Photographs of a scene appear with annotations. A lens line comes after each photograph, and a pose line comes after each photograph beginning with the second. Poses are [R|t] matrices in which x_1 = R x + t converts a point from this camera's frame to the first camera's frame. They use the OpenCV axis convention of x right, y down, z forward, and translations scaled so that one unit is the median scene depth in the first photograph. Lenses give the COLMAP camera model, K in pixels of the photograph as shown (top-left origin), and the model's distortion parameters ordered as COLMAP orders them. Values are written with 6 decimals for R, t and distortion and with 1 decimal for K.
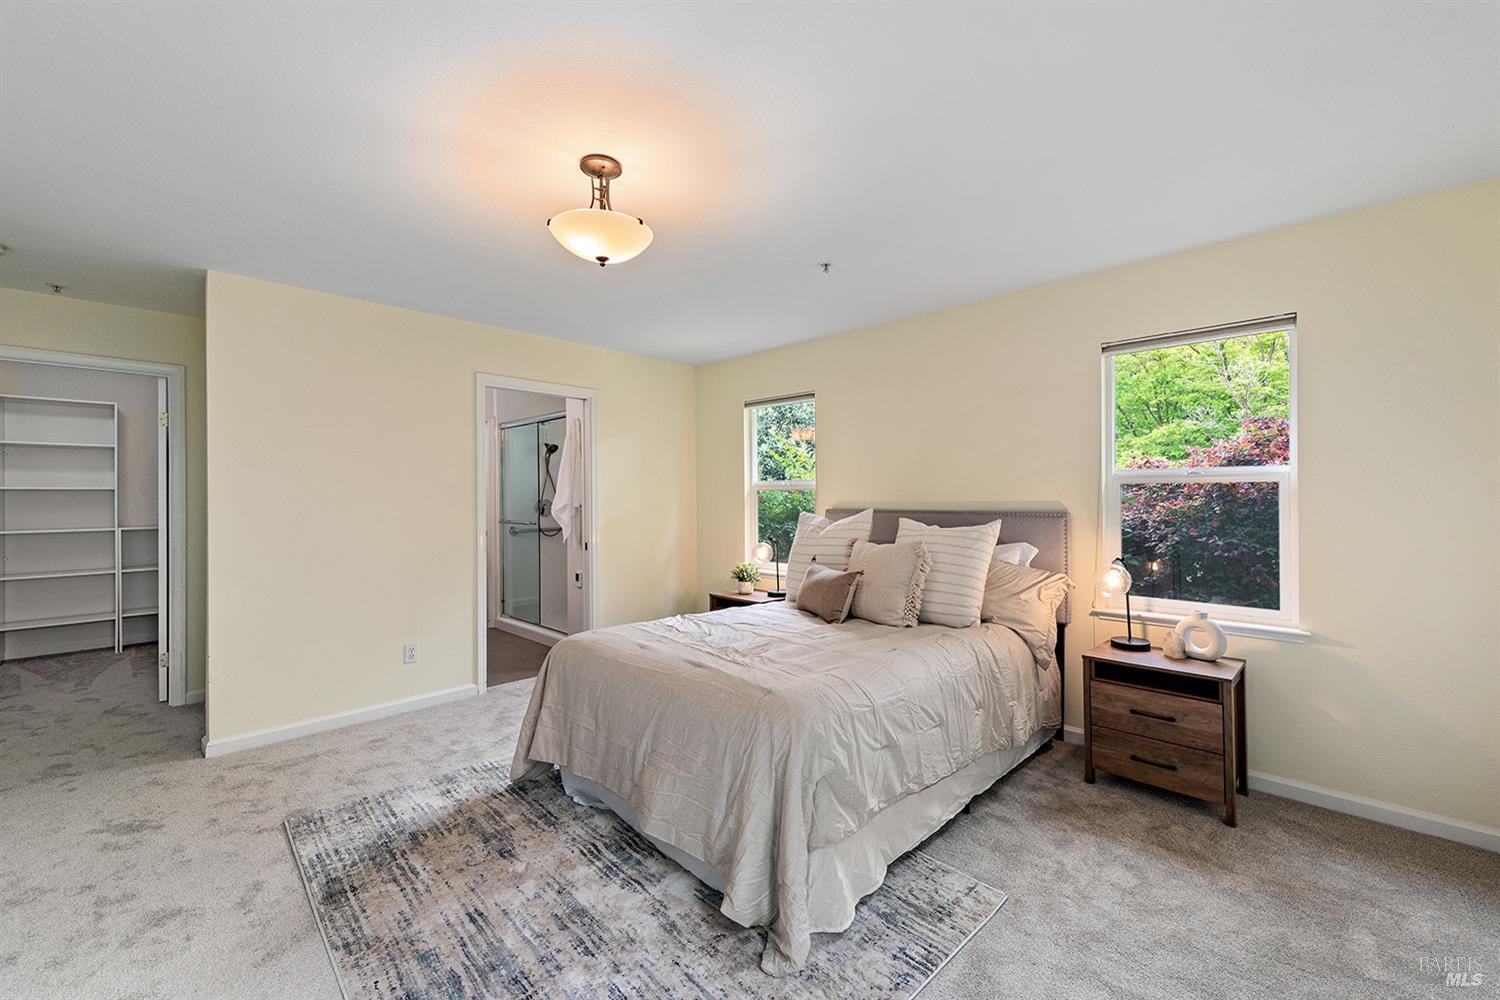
lens RADIAL K [[602.2, 0, 755.2], [0, 602.2, 499.7], [0, 0, 1]] dist [-0.001572, 0.000035]
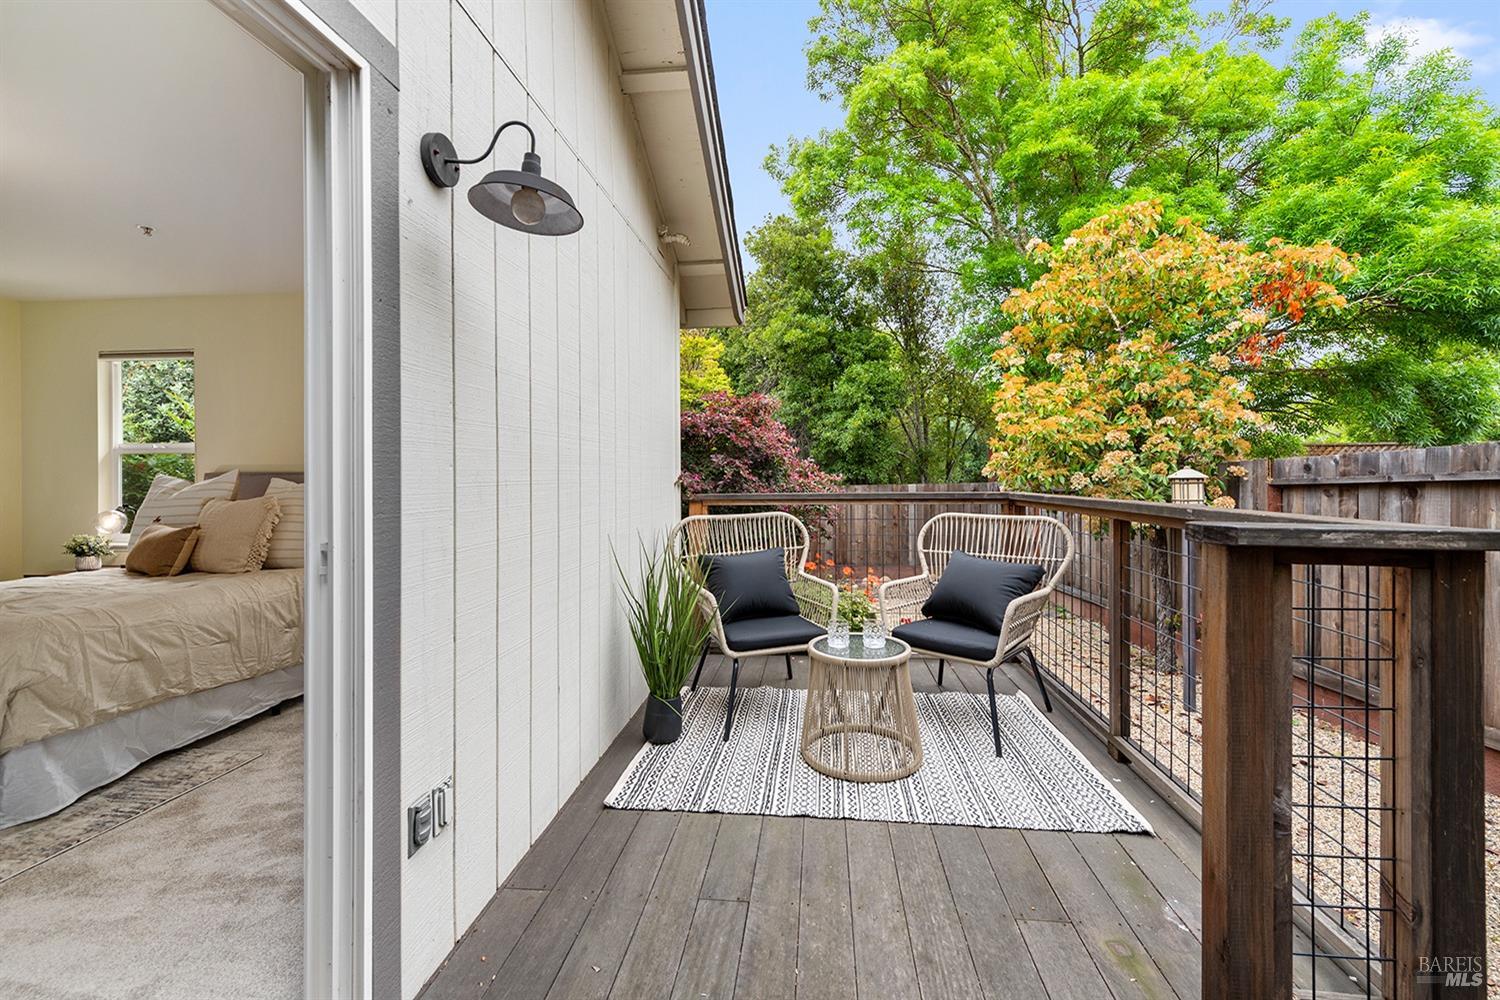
lens RADIAL K [[602.2, 0, 757.6], [0, 602.2, 471.1], [0, 0, 1]] dist [-0.001572, 0.000035]
pose [[0.768935, -0.001404, 0.639325, 0.316308], [0.007767, 0.999944, -0.007146, 0.046431], [-0.639280, 0.010461, 0.768903, -0.542302]]
